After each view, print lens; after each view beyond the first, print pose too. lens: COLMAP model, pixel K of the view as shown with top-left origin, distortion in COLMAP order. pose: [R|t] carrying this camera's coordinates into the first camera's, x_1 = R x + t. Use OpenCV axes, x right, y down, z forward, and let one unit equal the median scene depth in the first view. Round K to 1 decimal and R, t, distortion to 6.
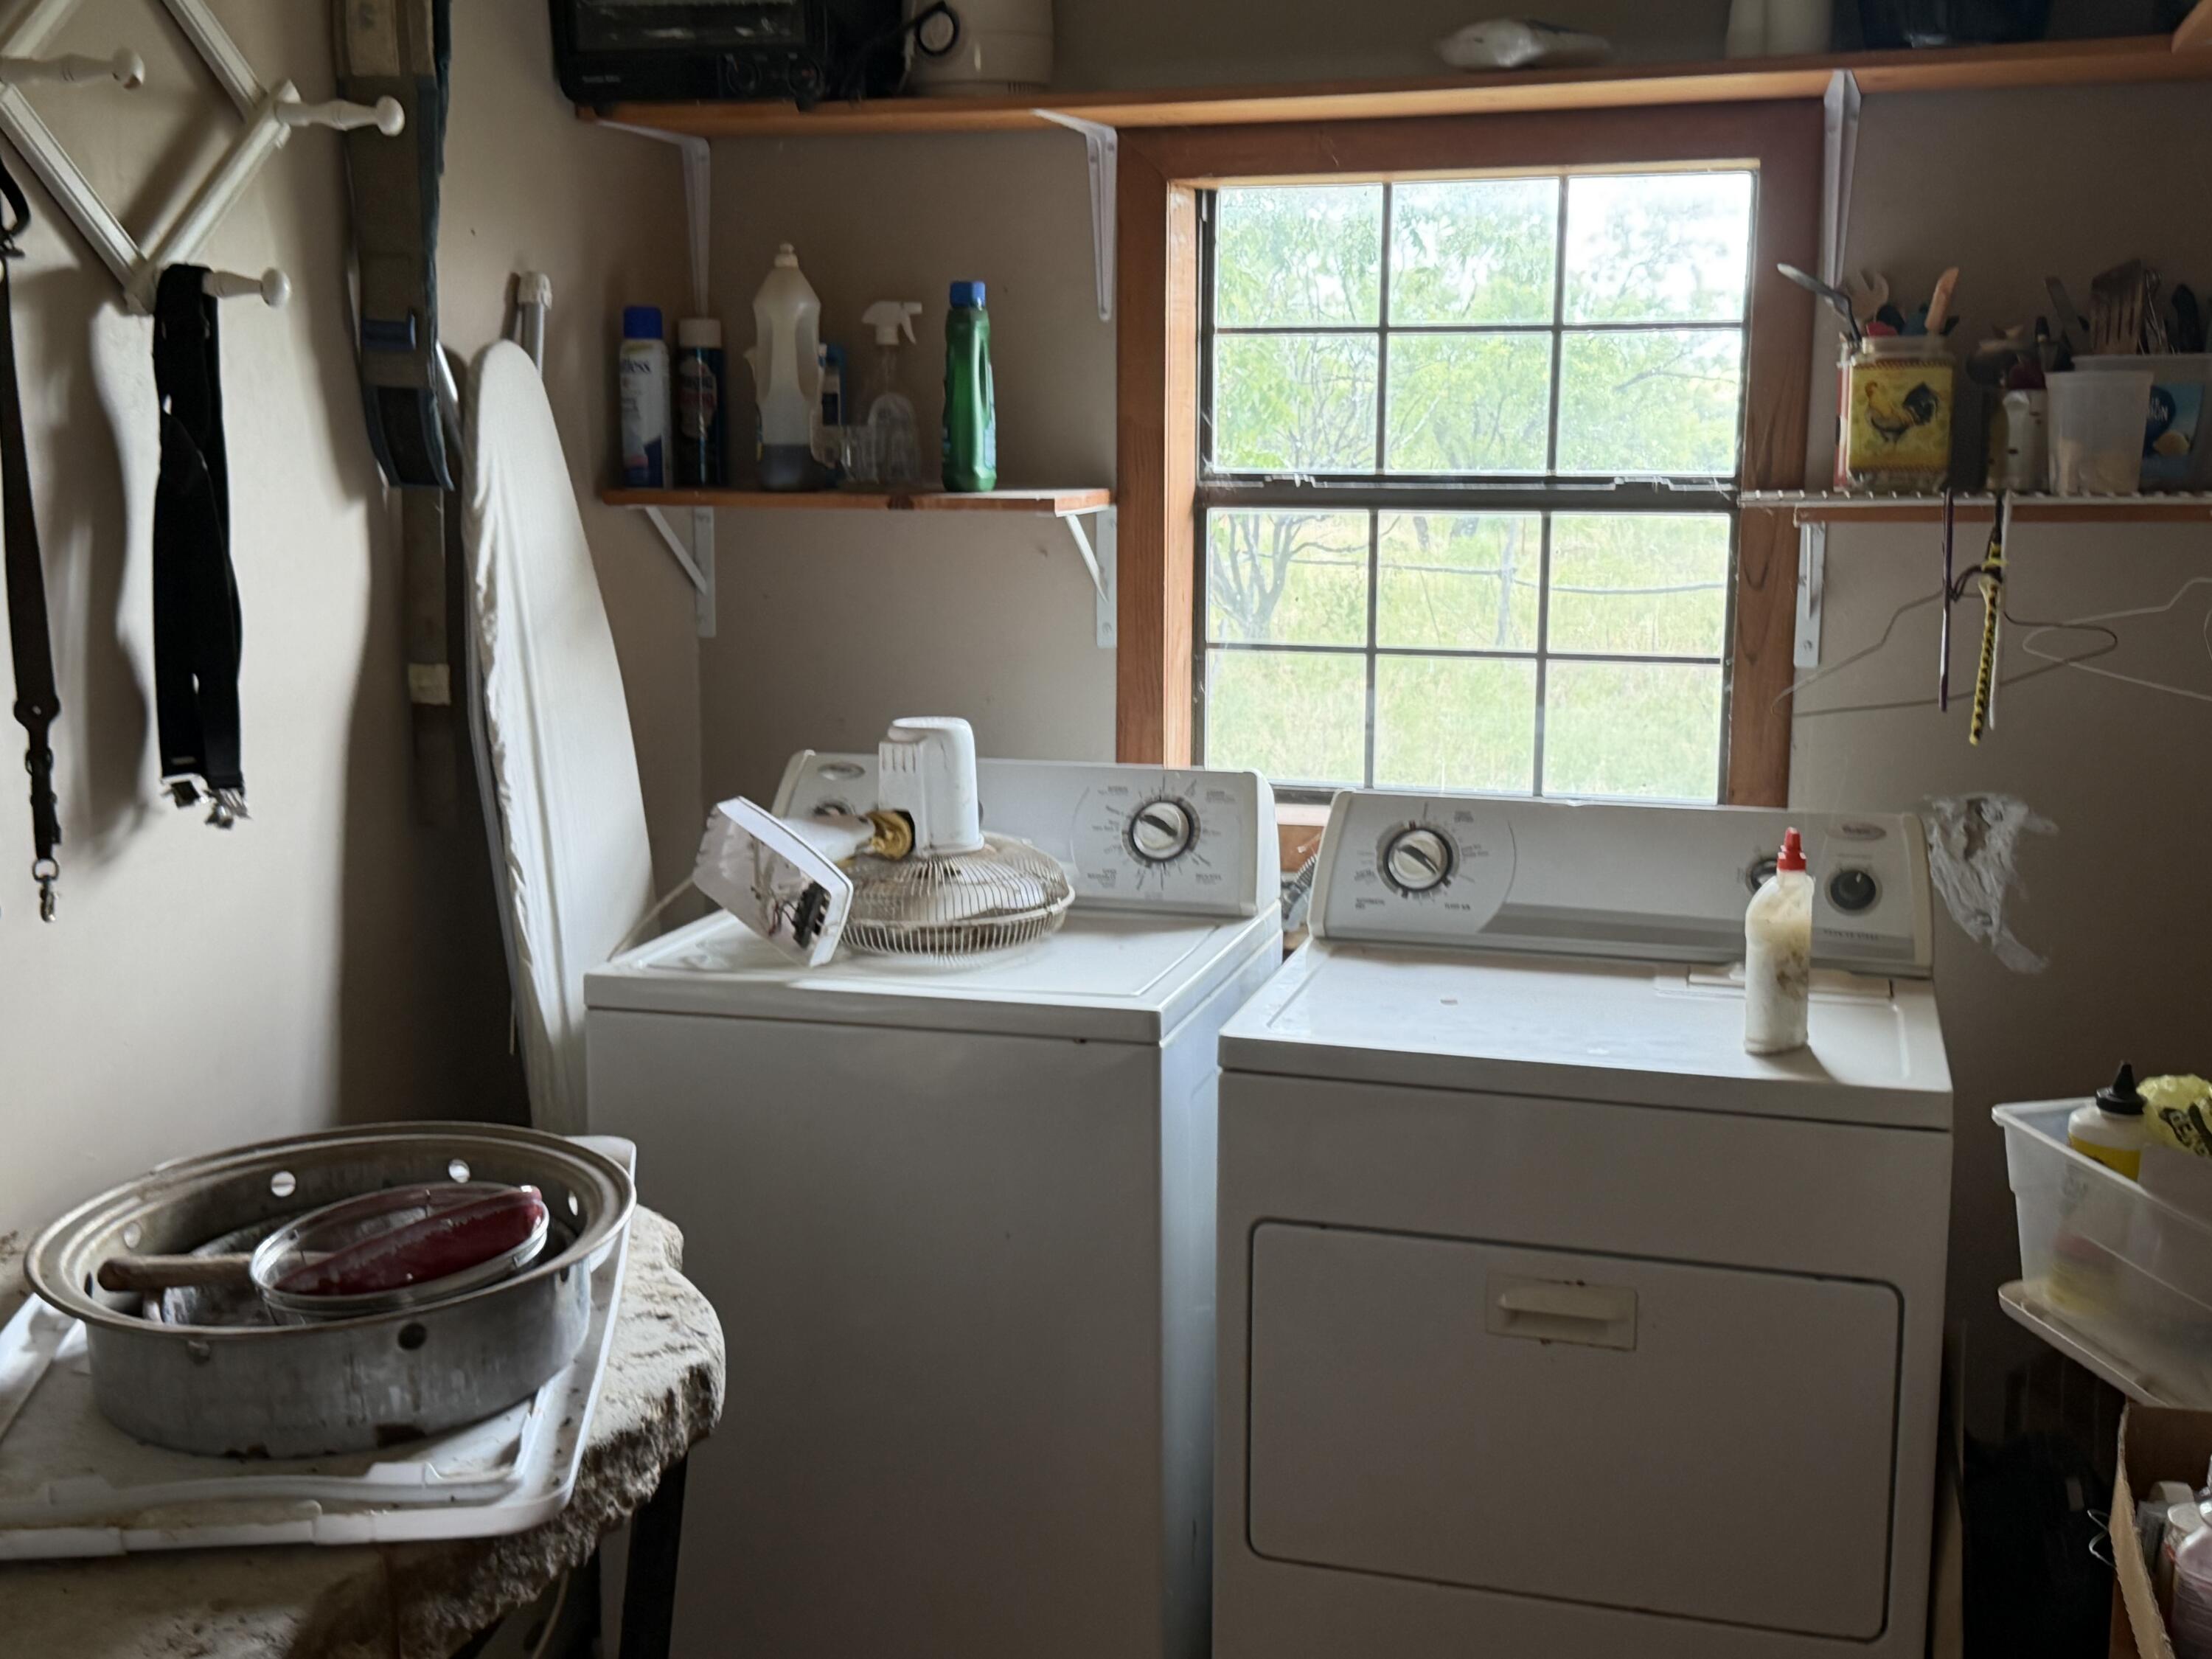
lens RADIAL K [[2554.5, 0, 1106.3], [0, 2554.5, 829.8], [0, 0, 1]] dist [0.006521, 0.000000]
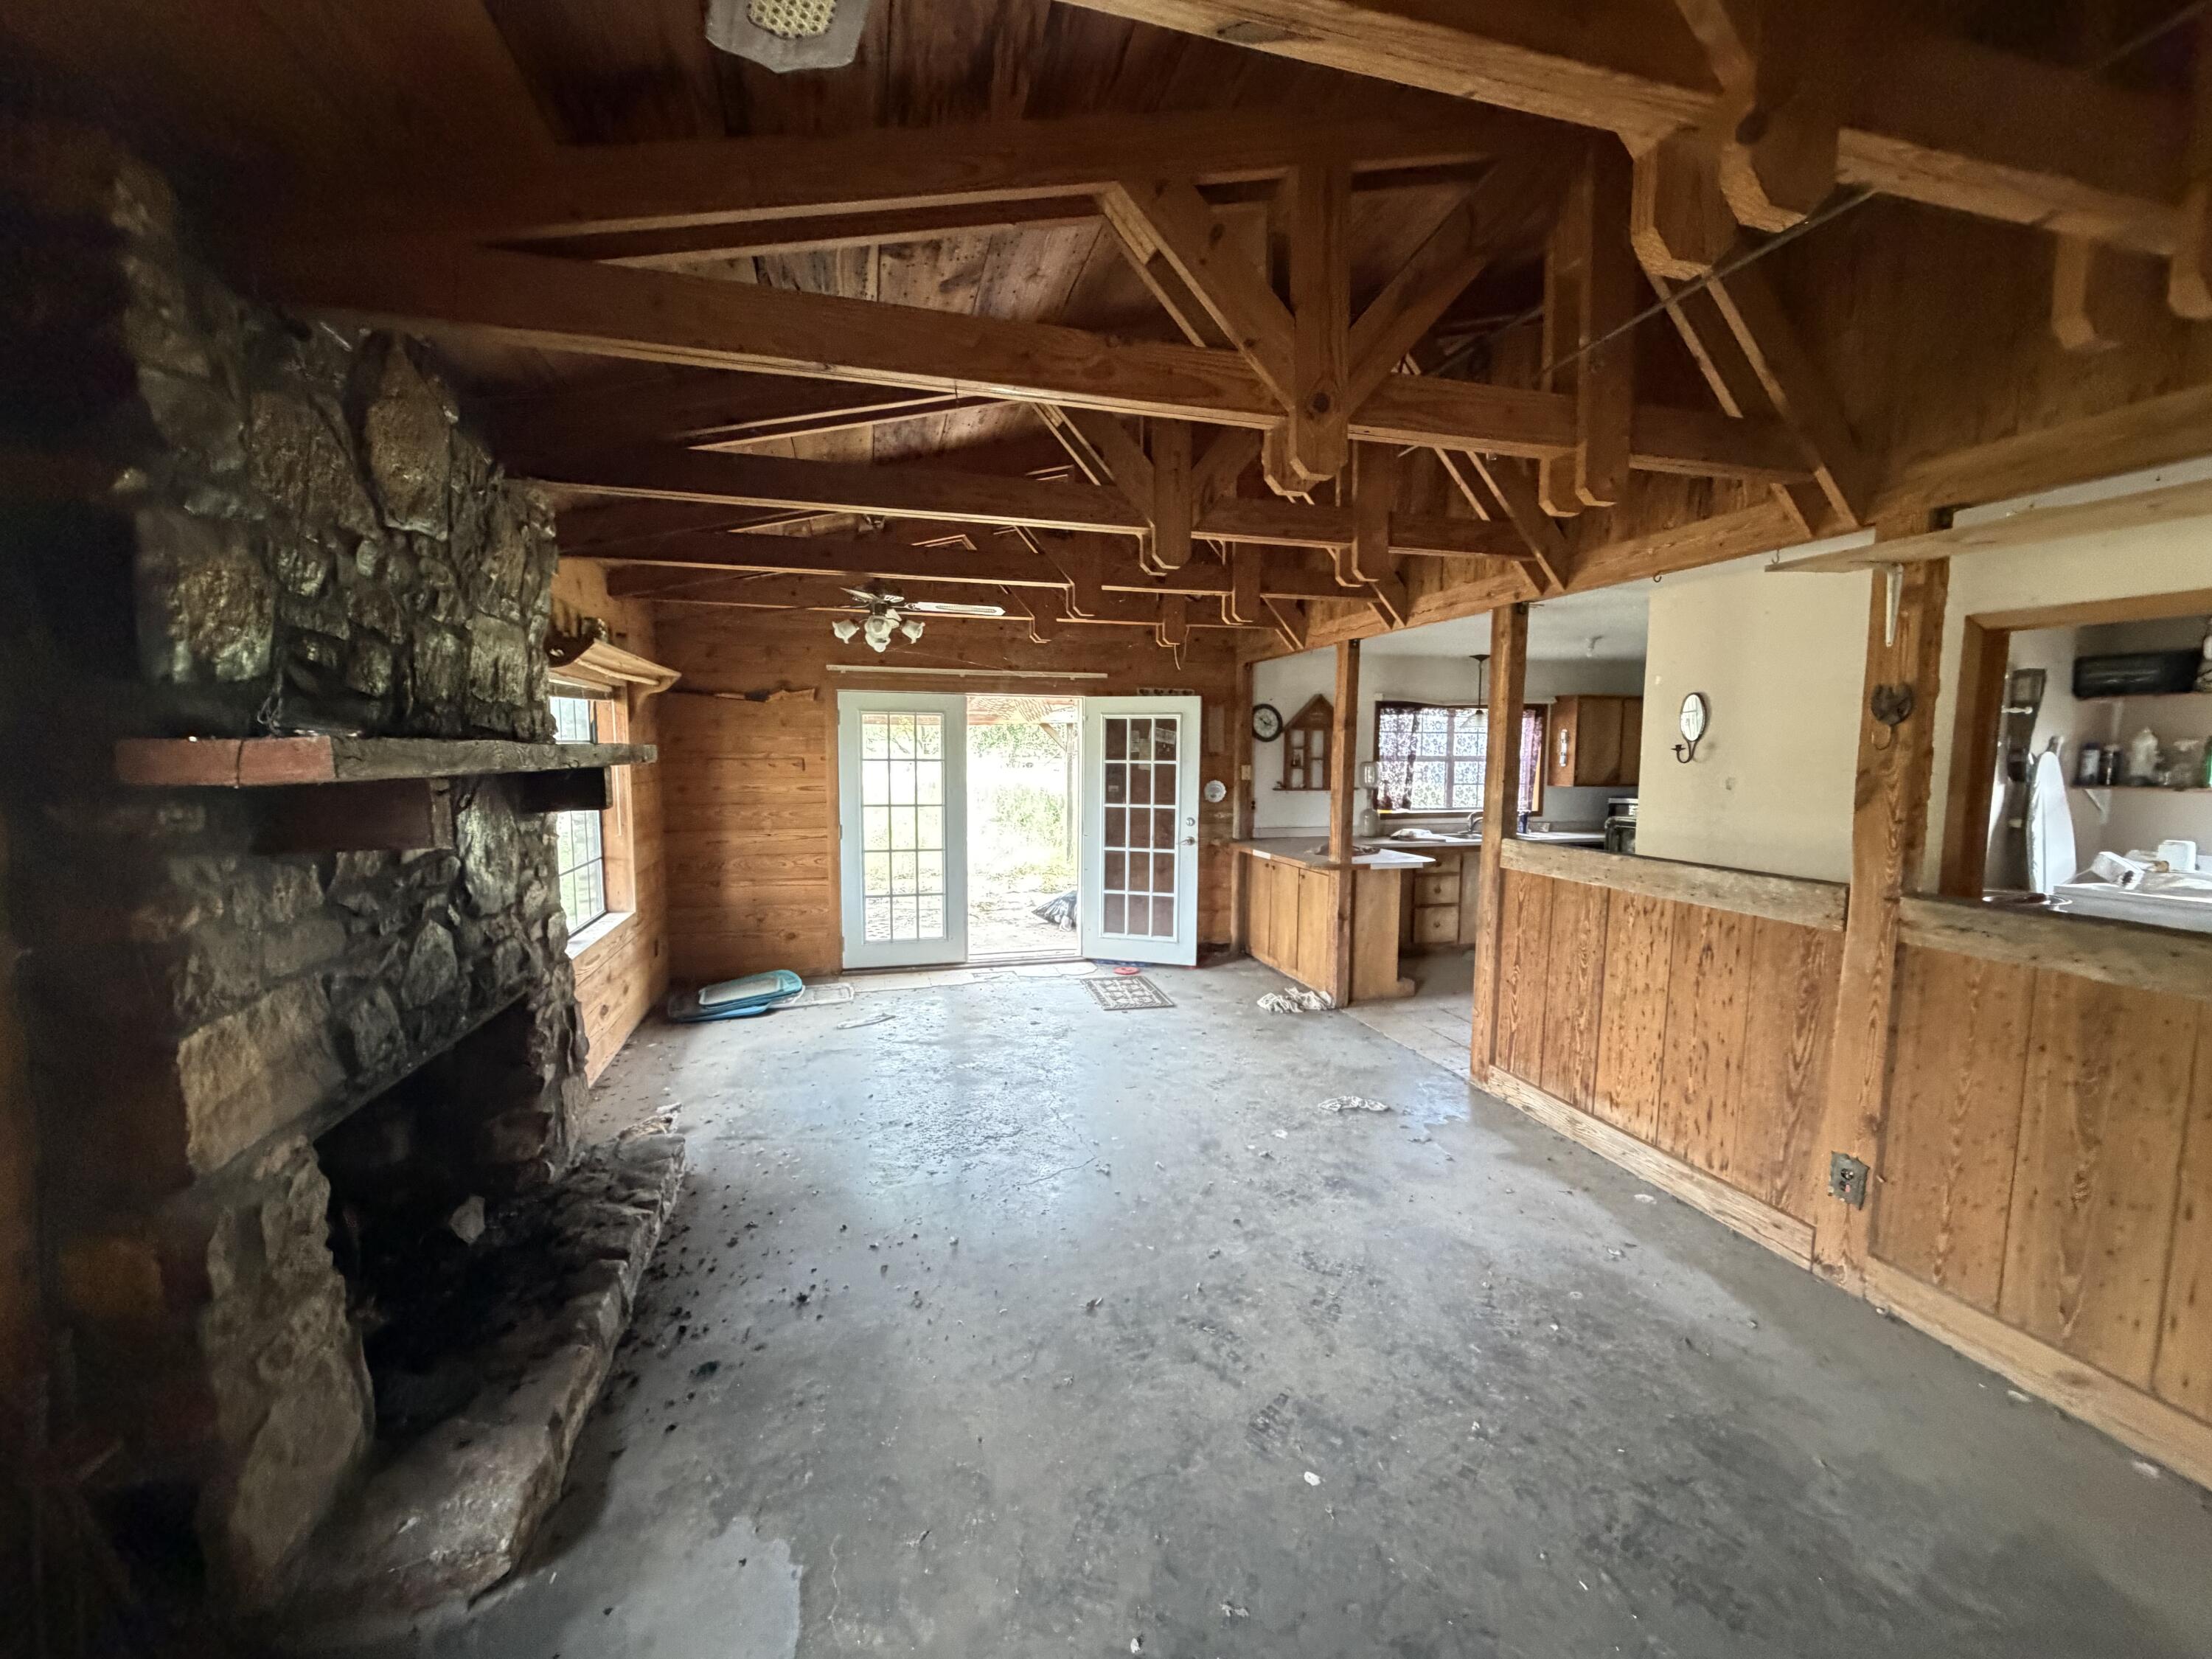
lens RADIAL K [[898.3, 0, 1103.8], [0, 898.3, 836.9], [0, 0, 1]] dist [0.000032, -0.000015]
pose [[0.540071, 0.080796, -0.837732, 0.204485], [-0.143435, 0.989655, 0.002978, 0.190767], [0.829306, 0.118552, 0.546073, -1.219733]]
